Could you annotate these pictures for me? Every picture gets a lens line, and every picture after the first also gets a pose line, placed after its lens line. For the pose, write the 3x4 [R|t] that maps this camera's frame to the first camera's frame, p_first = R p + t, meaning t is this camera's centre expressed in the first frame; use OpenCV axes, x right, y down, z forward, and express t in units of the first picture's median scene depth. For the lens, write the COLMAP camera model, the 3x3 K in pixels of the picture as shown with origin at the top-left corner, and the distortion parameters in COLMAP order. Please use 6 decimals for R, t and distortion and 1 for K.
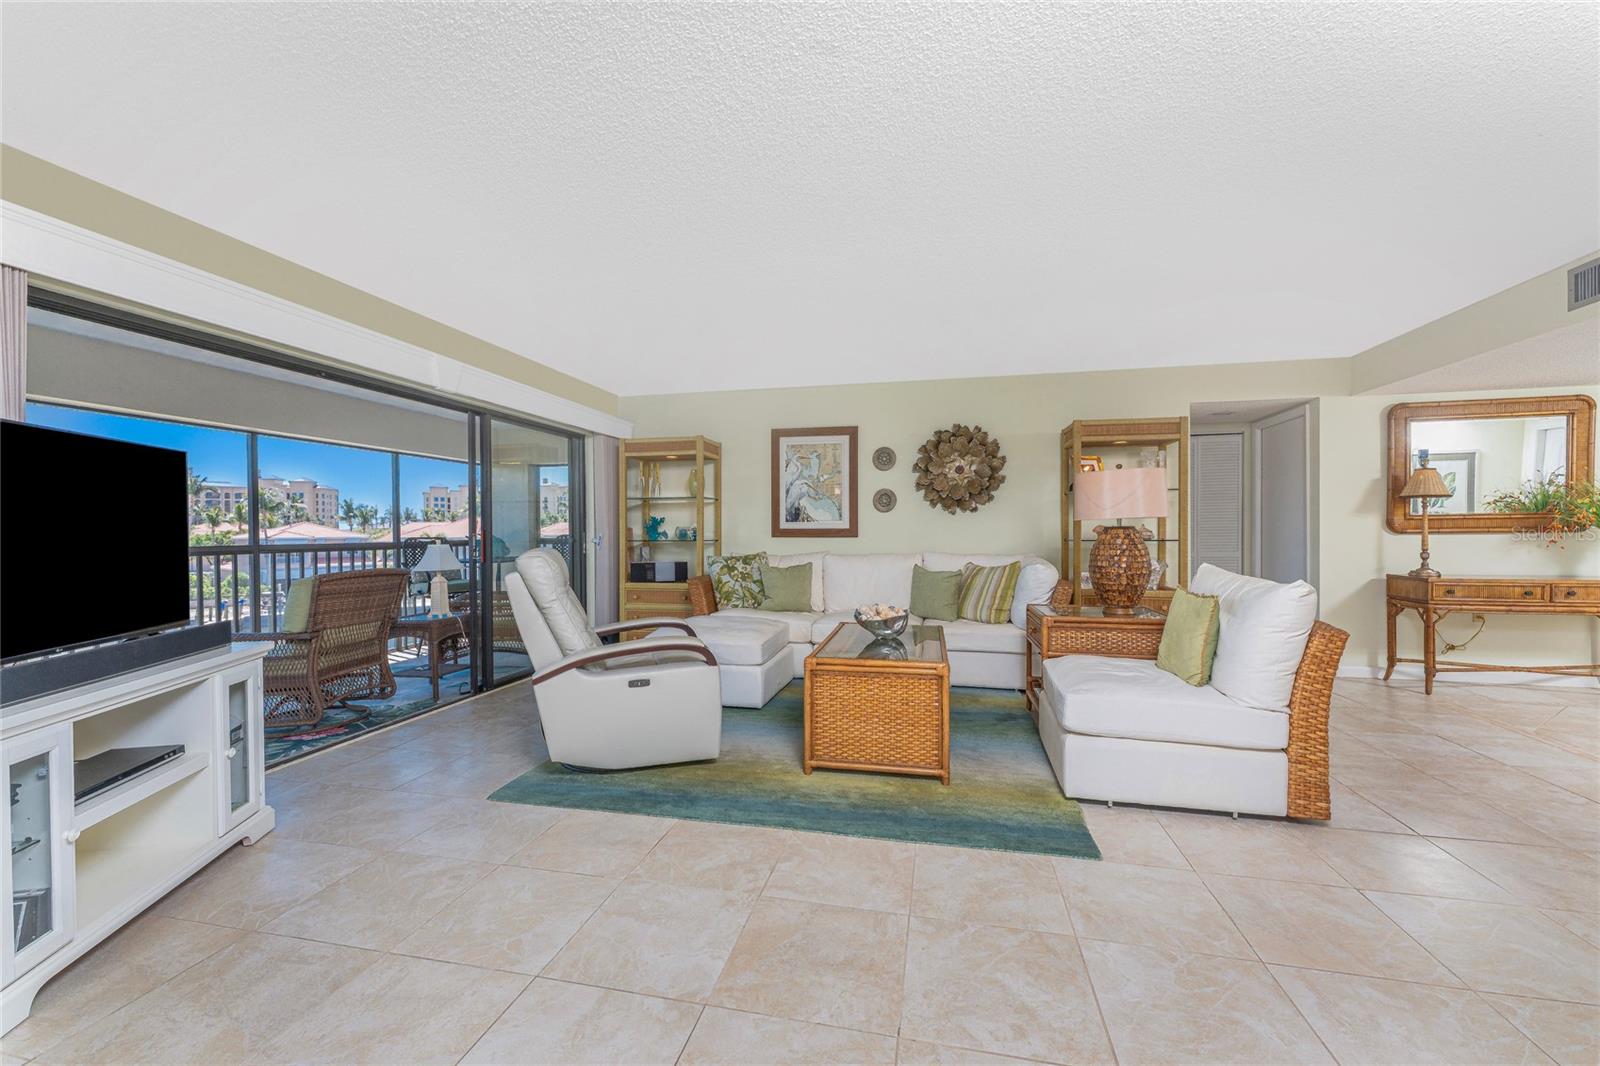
lens RADIAL K [[636.8, 0, 798.3], [0, 636.8, 530.2], [0, 0, 1]] dist [-0.000453, -0.000973]
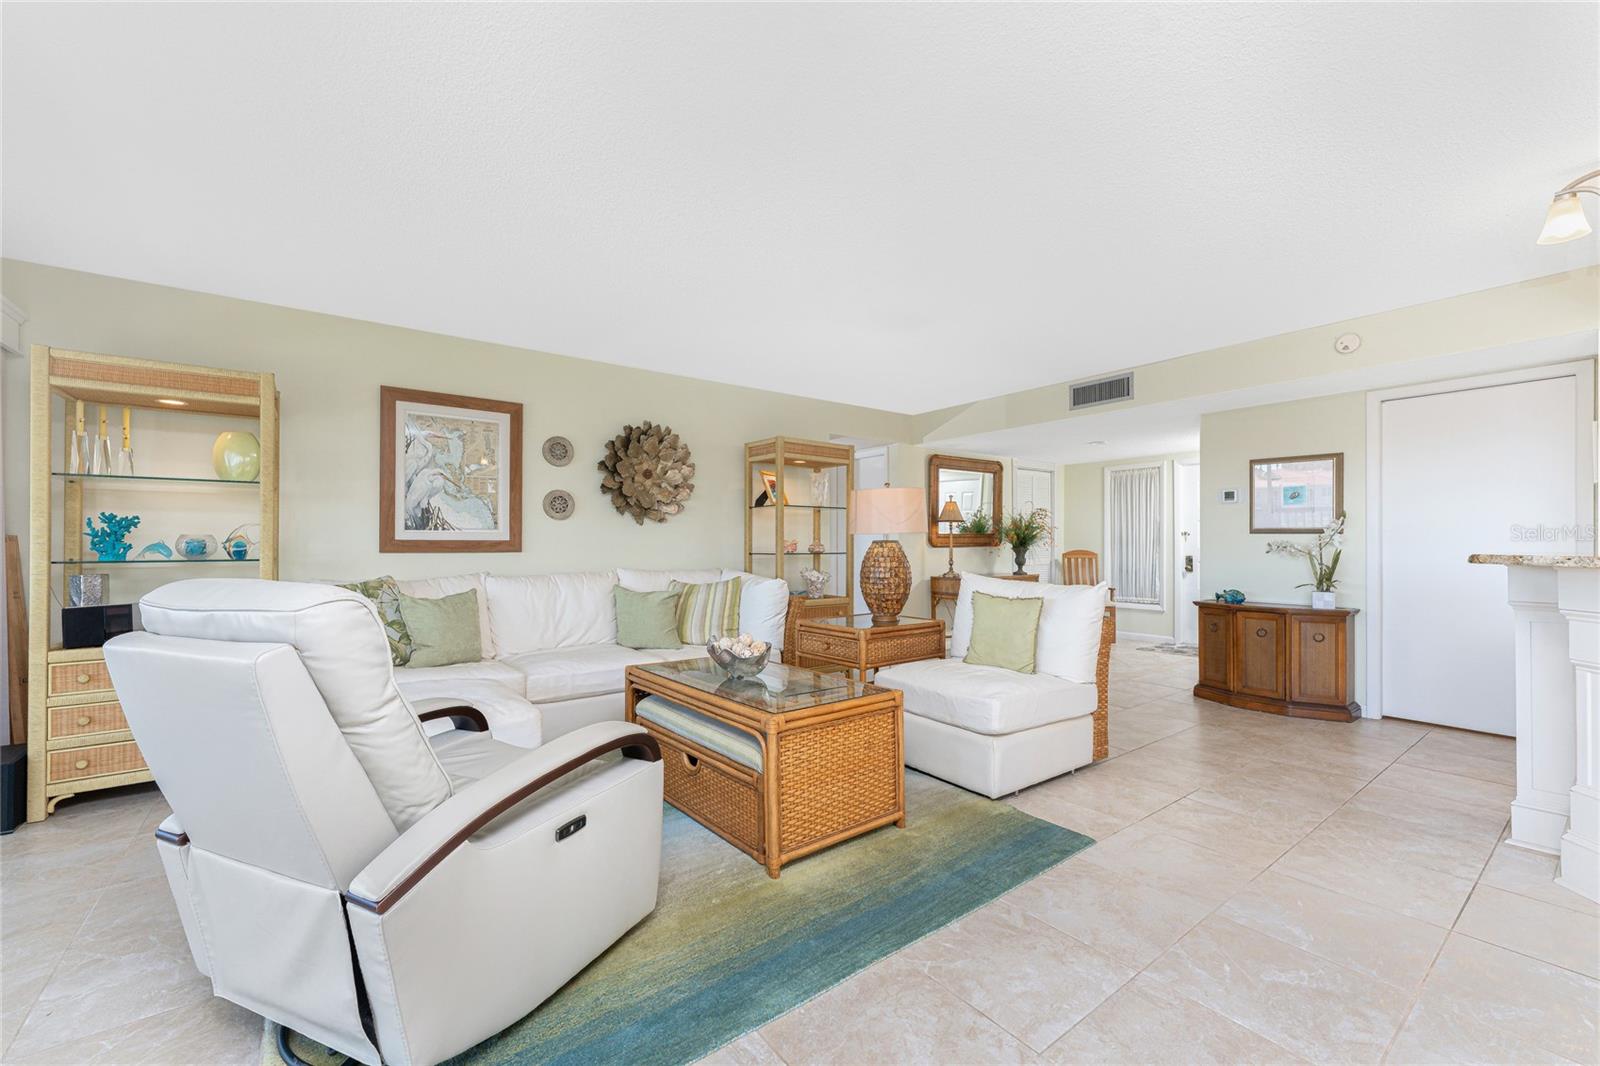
lens RADIAL K [[636.8, 0, 809.5], [0, 636.8, 551.3], [0, 0, 1]] dist [-0.000453, -0.000973]
pose [[0.644438, -0.004817, 0.764641, -0.275580], [-0.003686, 0.999949, 0.009405, 0.002008], [-0.764648, -0.008880, 0.644388, 0.268158]]
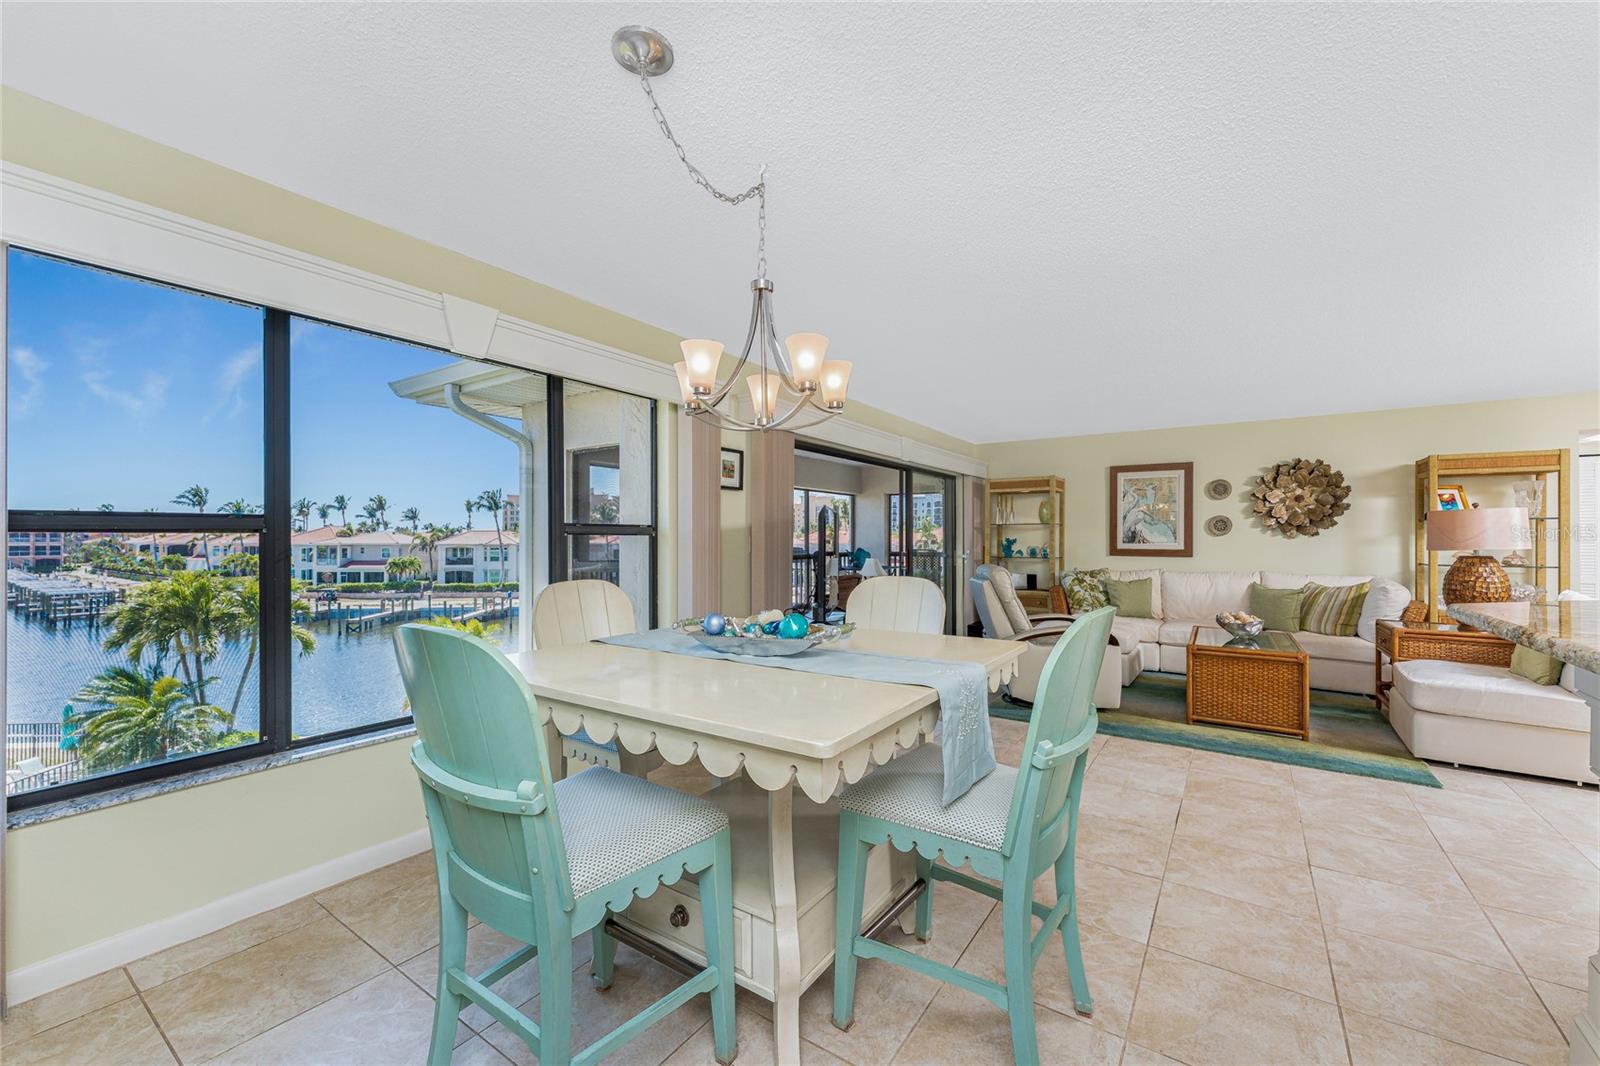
lens RADIAL K [[636.8, 0, 804.8], [0, 636.8, 537.0], [0, 0, 1]] dist [-0.000453, -0.000973]
pose [[0.929317, 0.004988, -0.369249, -0.143994], [-0.005589, 0.999984, -0.000558, -0.022102], [0.369241, 0.002583, 0.929330, -0.368242]]
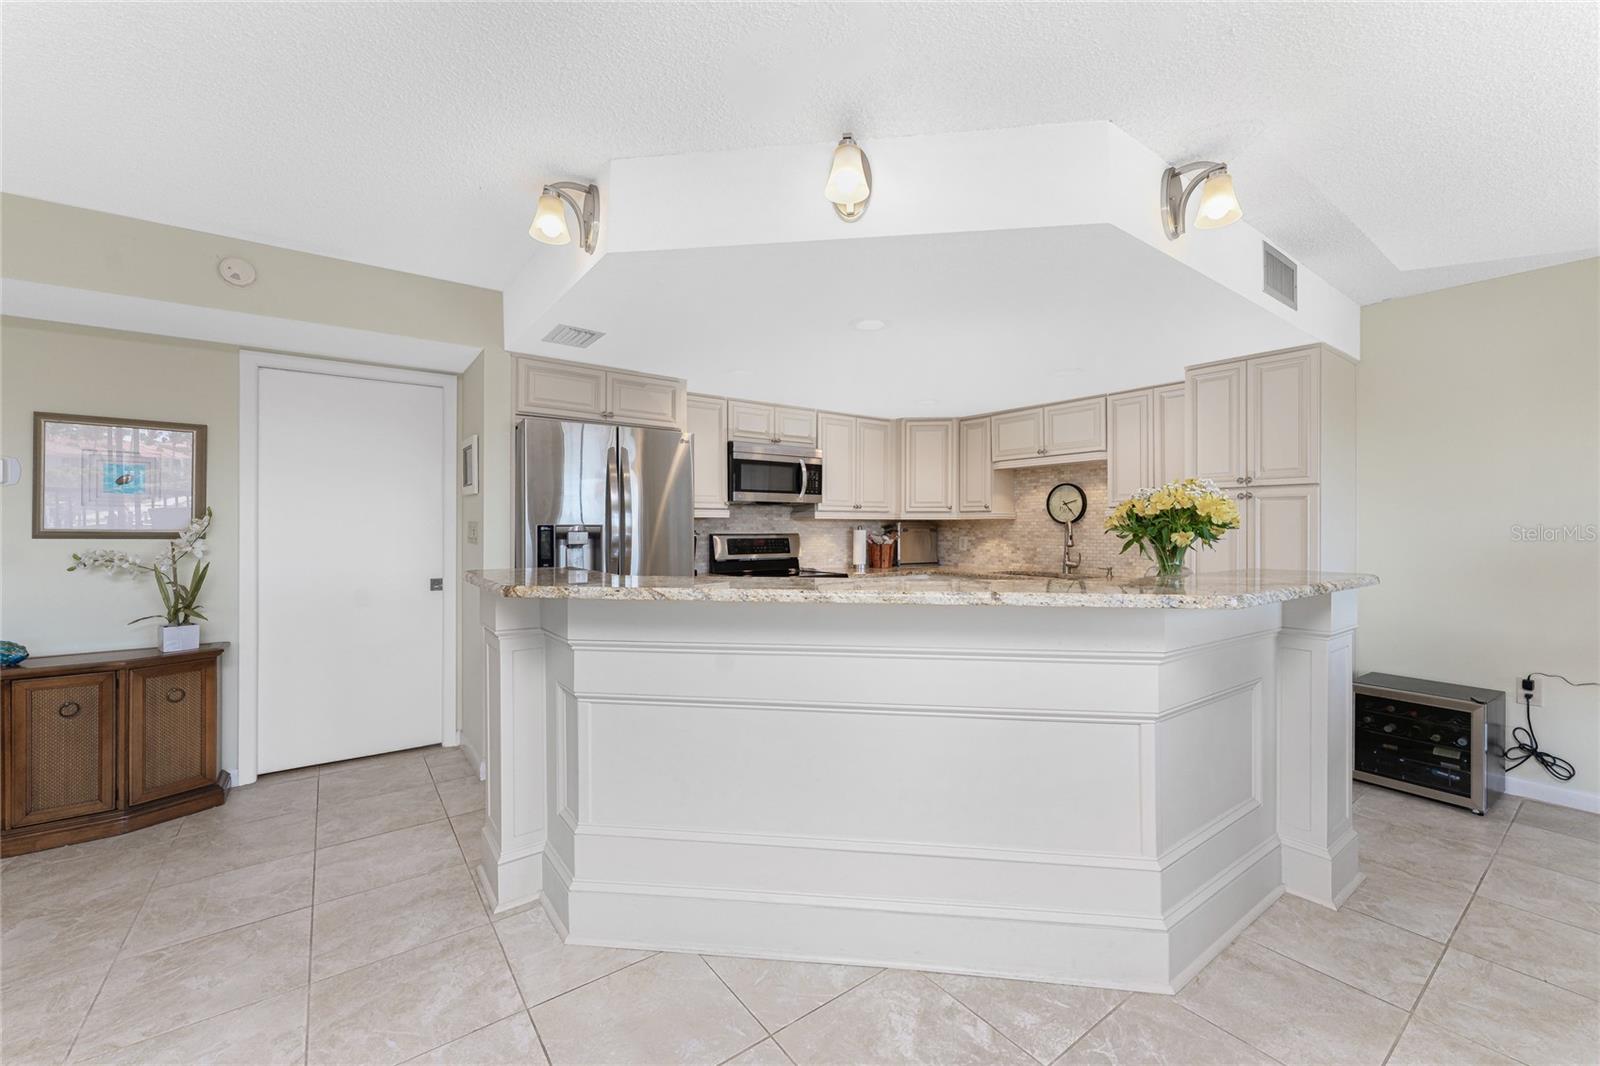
lens RADIAL K [[636.8, 0, 809.9], [0, 636.8, 523.8], [0, 0, 1]] dist [-0.000453, -0.000973]
pose [[-0.759007, 0.007827, 0.651036, -0.013481], [0.001340, 0.999944, -0.010460, -0.021837], [-0.651082, -0.007066, -0.758975, 0.350152]]
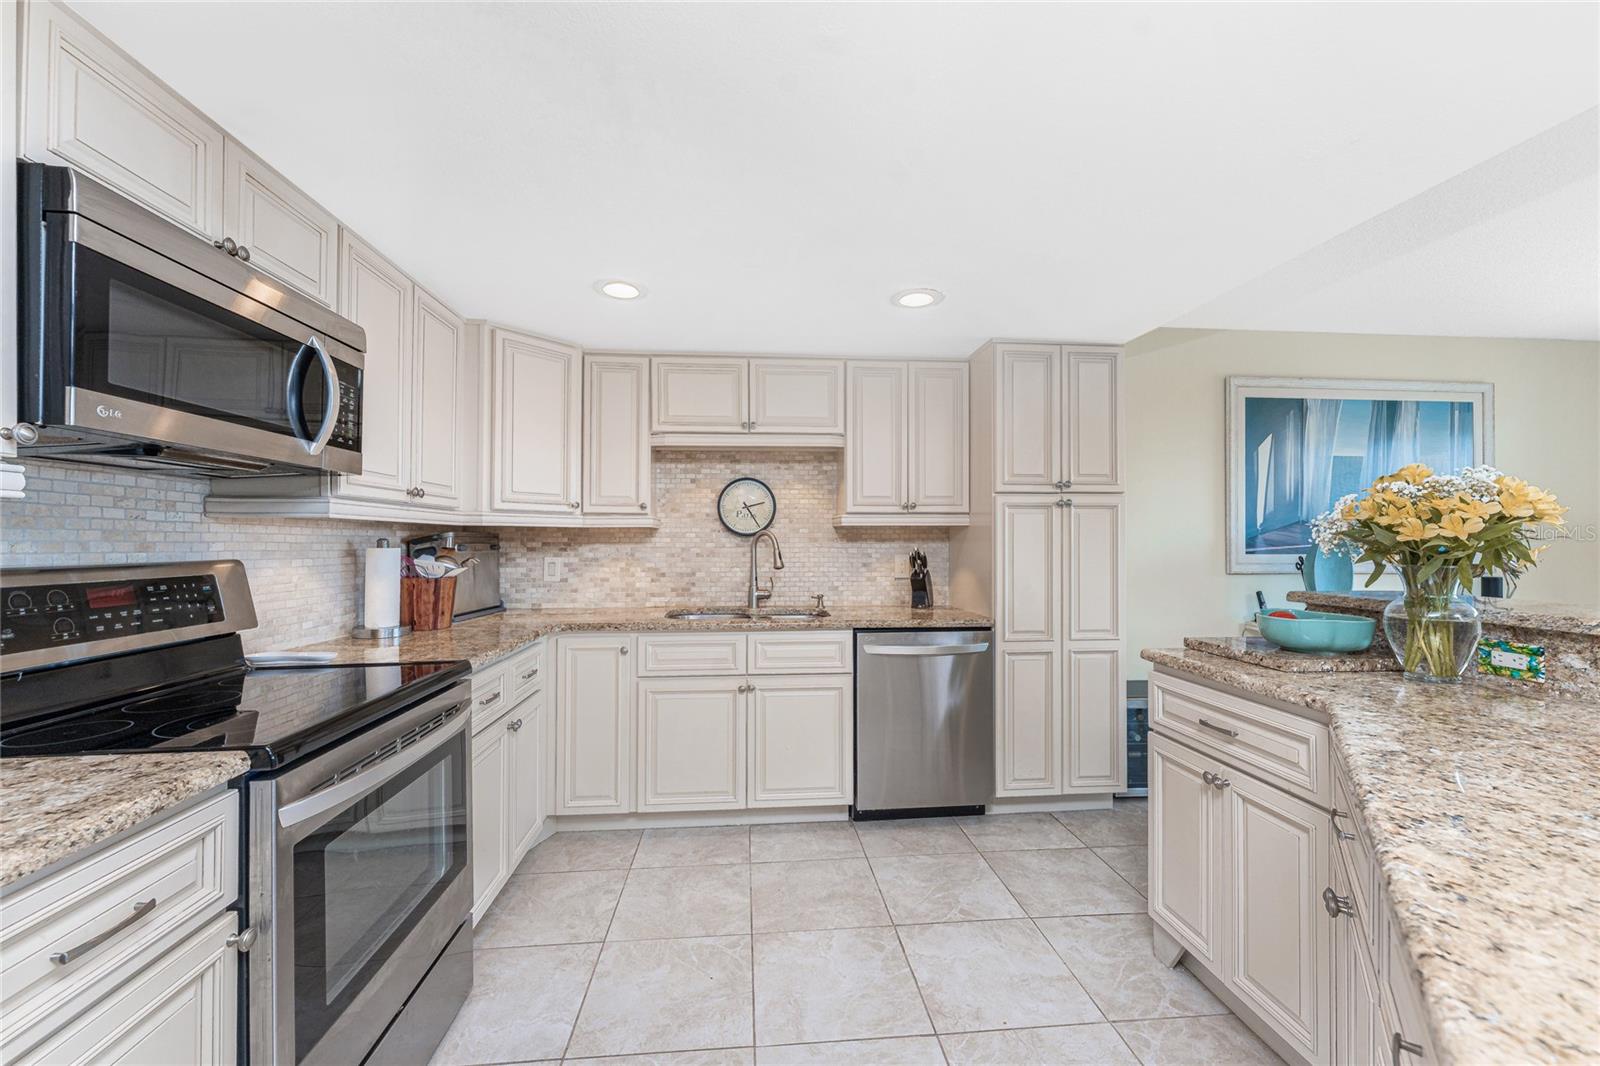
lens RADIAL K [[636.8, 0, 794.5], [0, 636.8, 531.5], [0, 0, 1]] dist [-0.000453, -0.000973]
pose [[-0.954894, 0.001306, -0.296945, 0.432926], [0.006238, 0.999858, -0.015662, -0.025022], [0.296882, -0.016808, -0.954766, 0.041943]]
